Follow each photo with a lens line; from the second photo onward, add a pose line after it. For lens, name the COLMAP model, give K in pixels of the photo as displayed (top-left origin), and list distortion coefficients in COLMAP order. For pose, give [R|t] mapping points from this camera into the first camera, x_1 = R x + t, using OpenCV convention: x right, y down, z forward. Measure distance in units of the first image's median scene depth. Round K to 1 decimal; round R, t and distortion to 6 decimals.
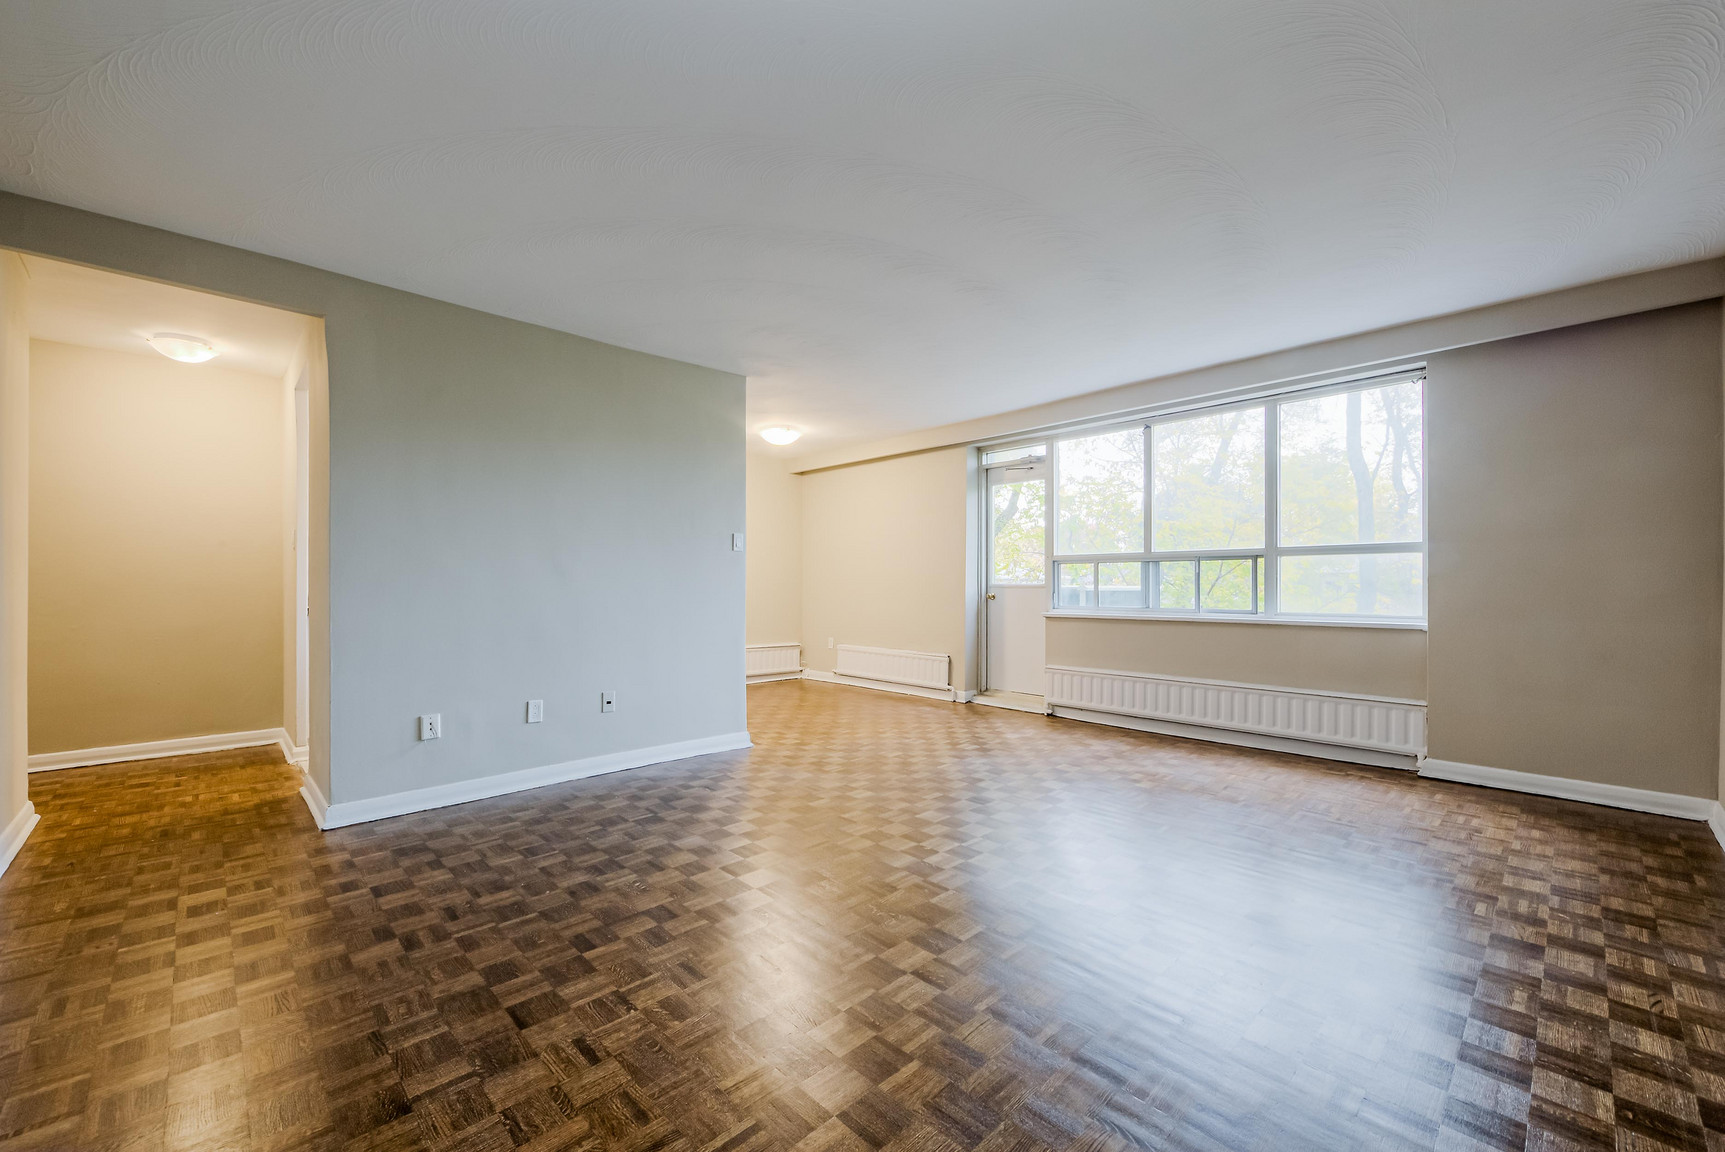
lens RADIAL K [[691.0, 0, 851.3], [0, 691.0, 586.5], [0, 0, 1]] dist [0.001443, -0.000728]
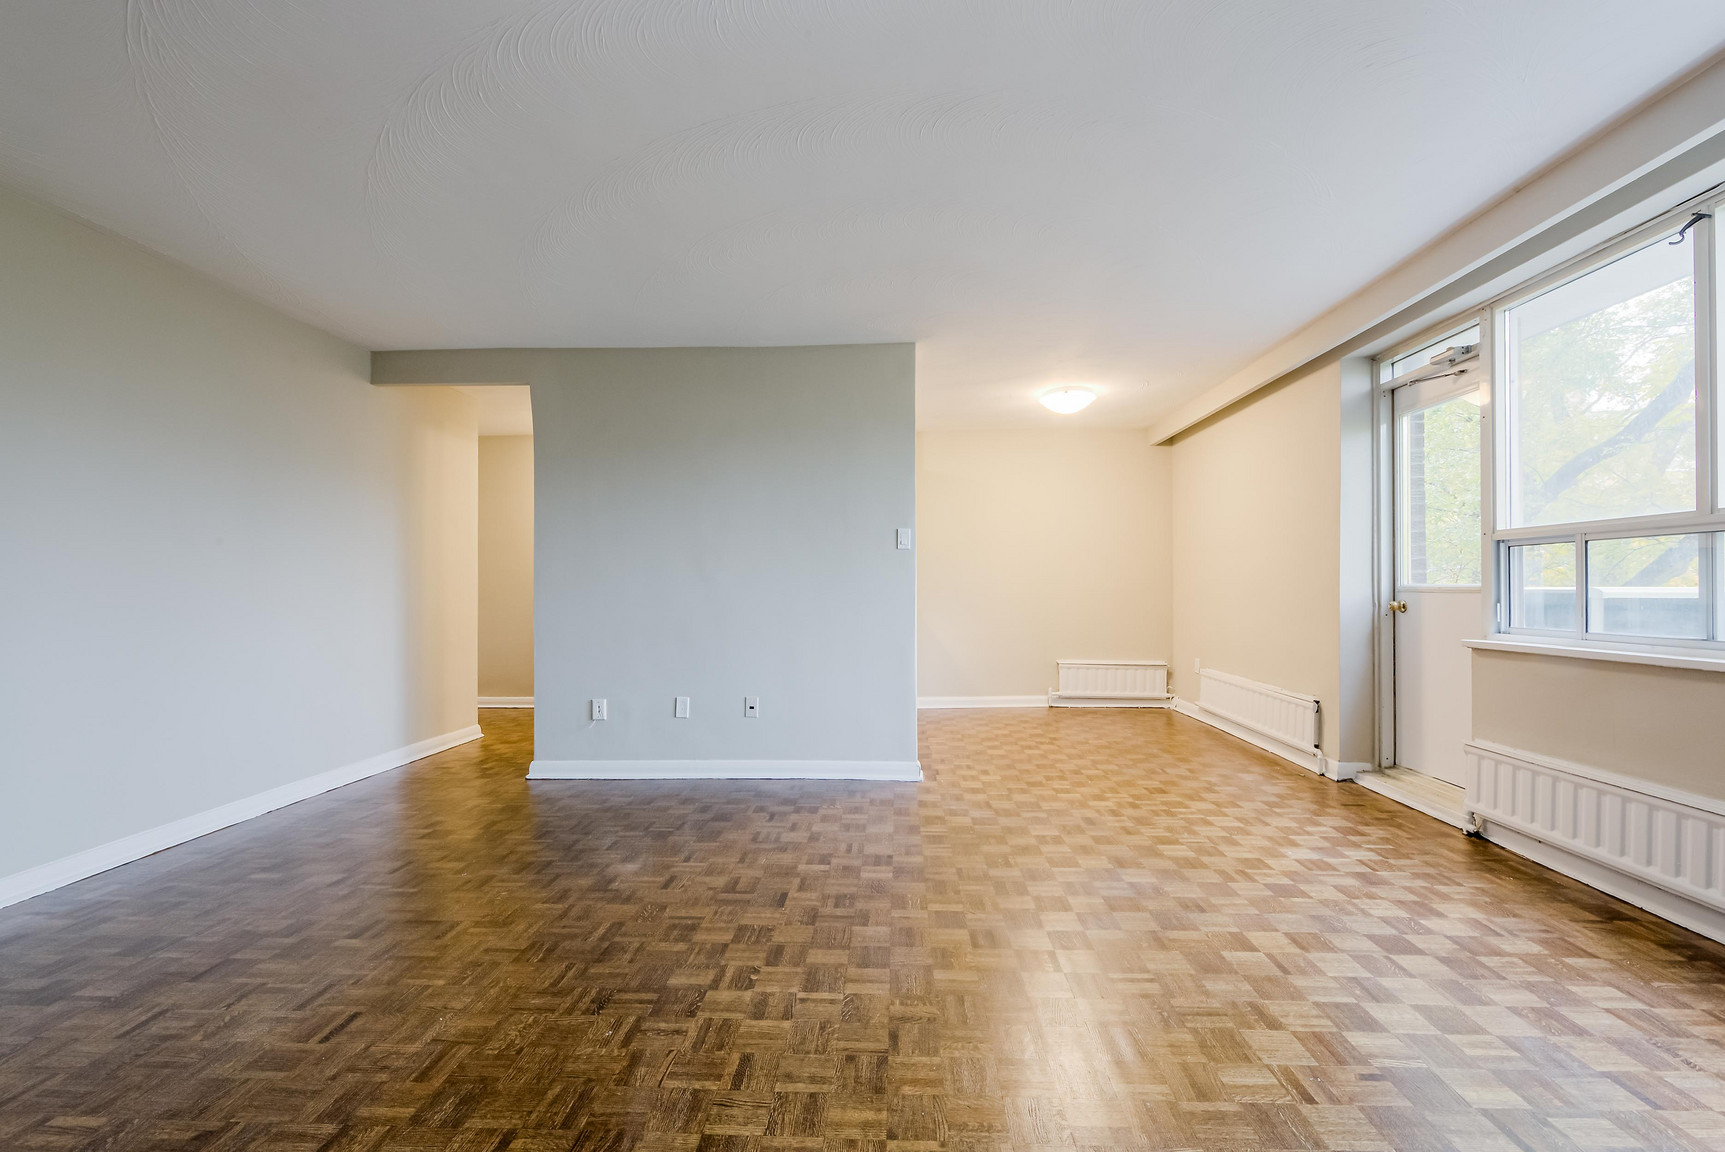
lens RADIAL K [[691.0, 0, 866.9], [0, 691.0, 589.2], [0, 0, 1]] dist [0.001443, -0.000728]
pose [[0.698875, -0.001047, -0.715244, 0.374699], [0.002036, 0.999998, 0.000525, -0.002158], [0.715241, -0.001823, 0.698875, 0.334301]]
